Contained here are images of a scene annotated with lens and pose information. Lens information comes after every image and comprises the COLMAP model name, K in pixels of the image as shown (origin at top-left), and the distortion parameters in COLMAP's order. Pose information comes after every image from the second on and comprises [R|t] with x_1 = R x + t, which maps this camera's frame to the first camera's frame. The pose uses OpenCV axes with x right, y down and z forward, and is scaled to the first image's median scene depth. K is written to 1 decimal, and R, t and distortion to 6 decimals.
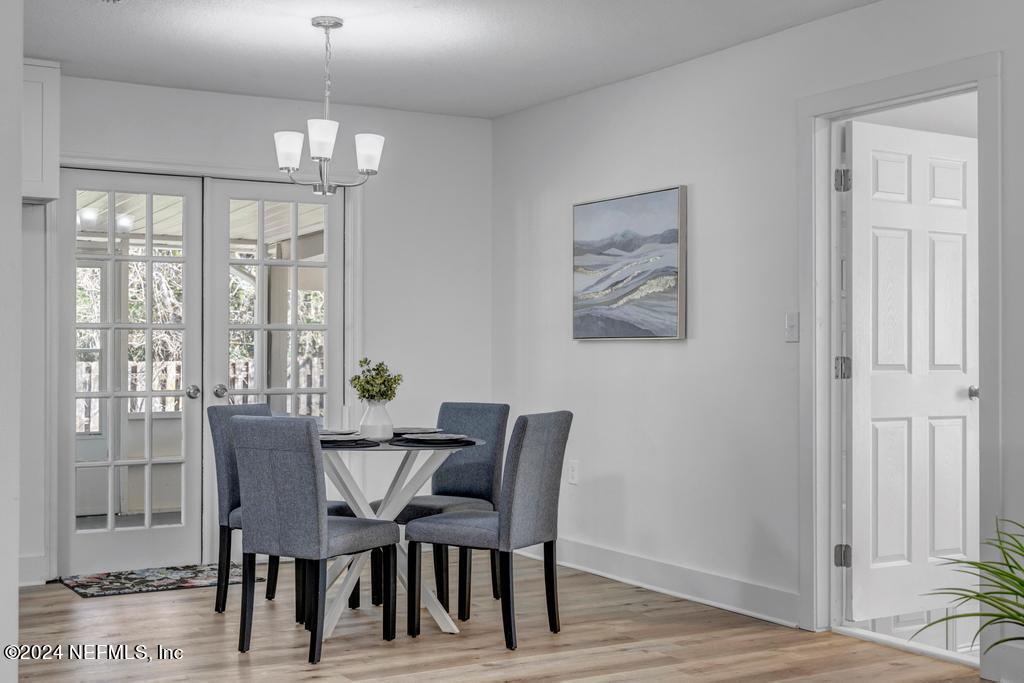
lens RADIAL K [[1293.5, 0, 513.3], [0, 1293.5, 333.2], [0, 0, 1]] dist [0.138806, 0.000000]
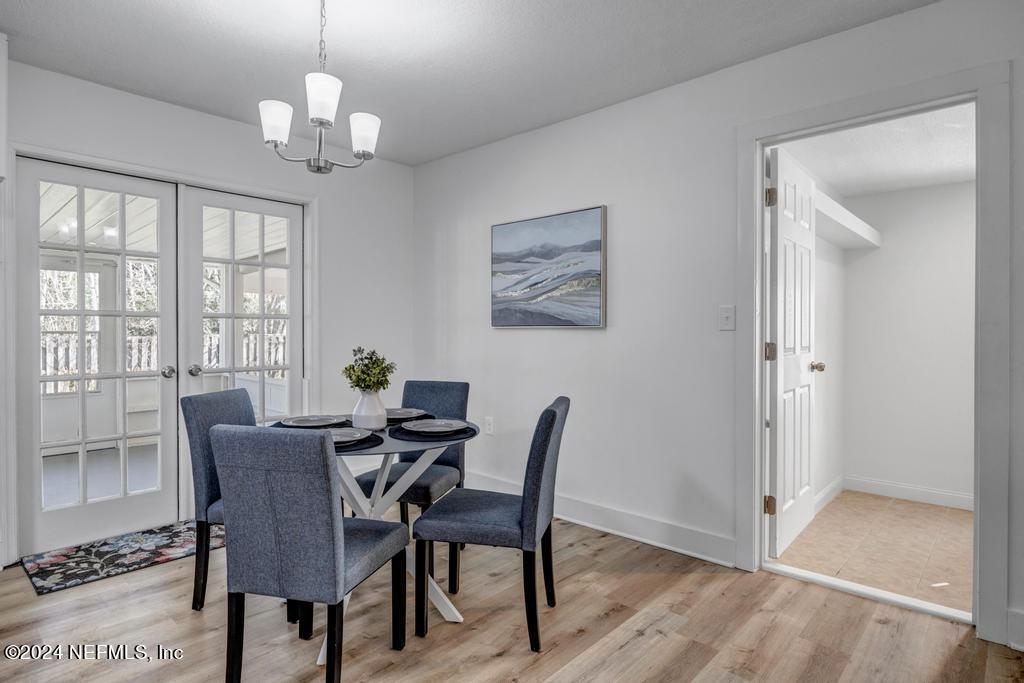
lens RADIAL K [[554.1, 0, 508.1], [0, 554.1, 334.3], [0, 0, 1]] dist [0.015503, 0.002101]
pose [[0.957606, -0.001943, 0.288076, -0.112939], [-0.004673, 0.999741, 0.022276, -0.000189], [-0.288045, -0.022678, 0.957348, 0.500810]]
